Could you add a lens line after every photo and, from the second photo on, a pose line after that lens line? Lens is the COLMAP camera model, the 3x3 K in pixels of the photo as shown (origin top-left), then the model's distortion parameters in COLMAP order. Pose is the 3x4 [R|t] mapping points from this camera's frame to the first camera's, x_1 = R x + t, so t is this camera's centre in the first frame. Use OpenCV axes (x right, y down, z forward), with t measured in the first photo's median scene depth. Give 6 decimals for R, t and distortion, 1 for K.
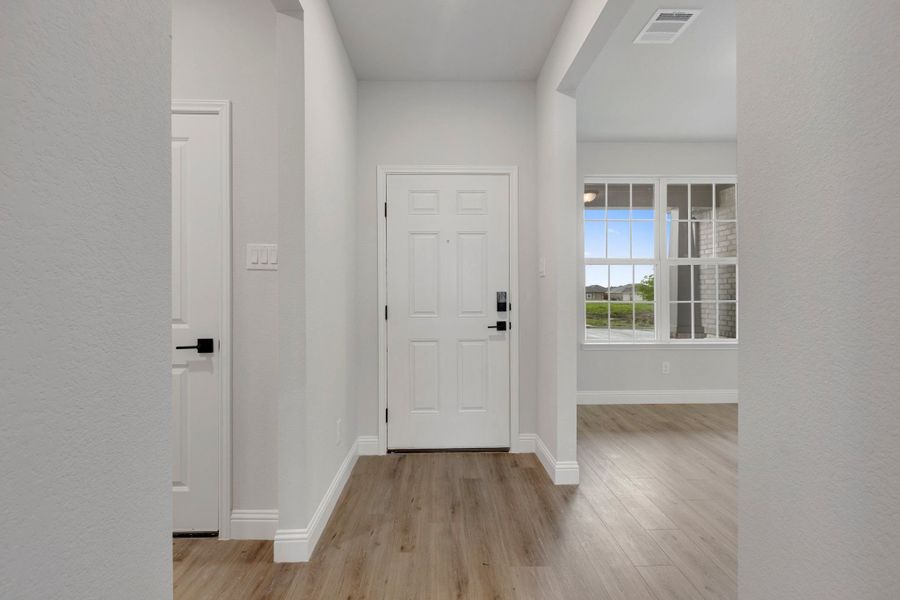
lens RADIAL K [[394.8, 0, 453.4], [0, 394.8, 291.1], [0, 0, 1]] dist [0.001155, 0.000017]
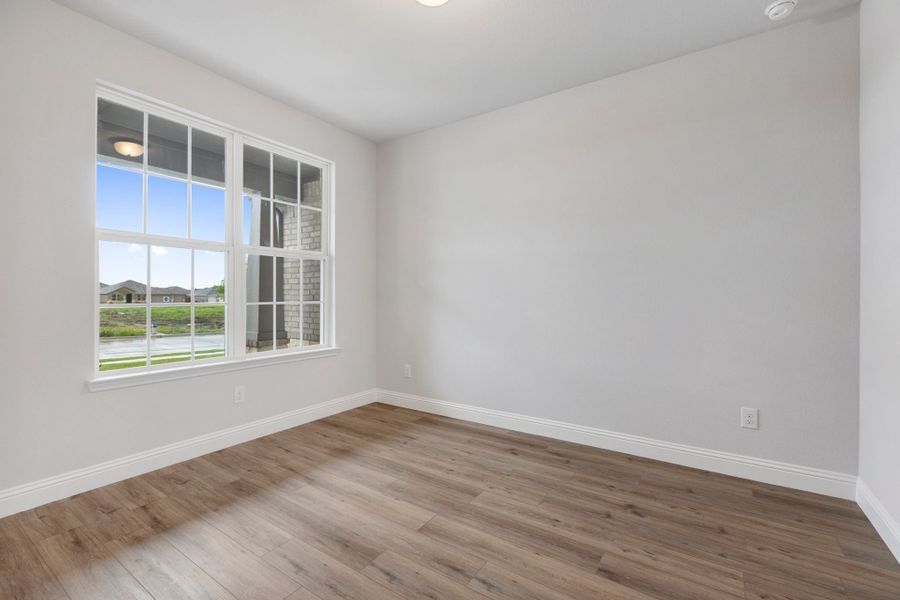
lens RADIAL K [[400.0, 0, 442.7], [0, 400.0, 294.8], [0, 0, 1]] dist [-0.001641, -0.000491]
pose [[0.591778, 0.004879, 0.806086, 0.122639], [-0.007463, 0.999972, -0.000573, 0.006349], [-0.806066, -0.005677, 0.591798, 0.196459]]
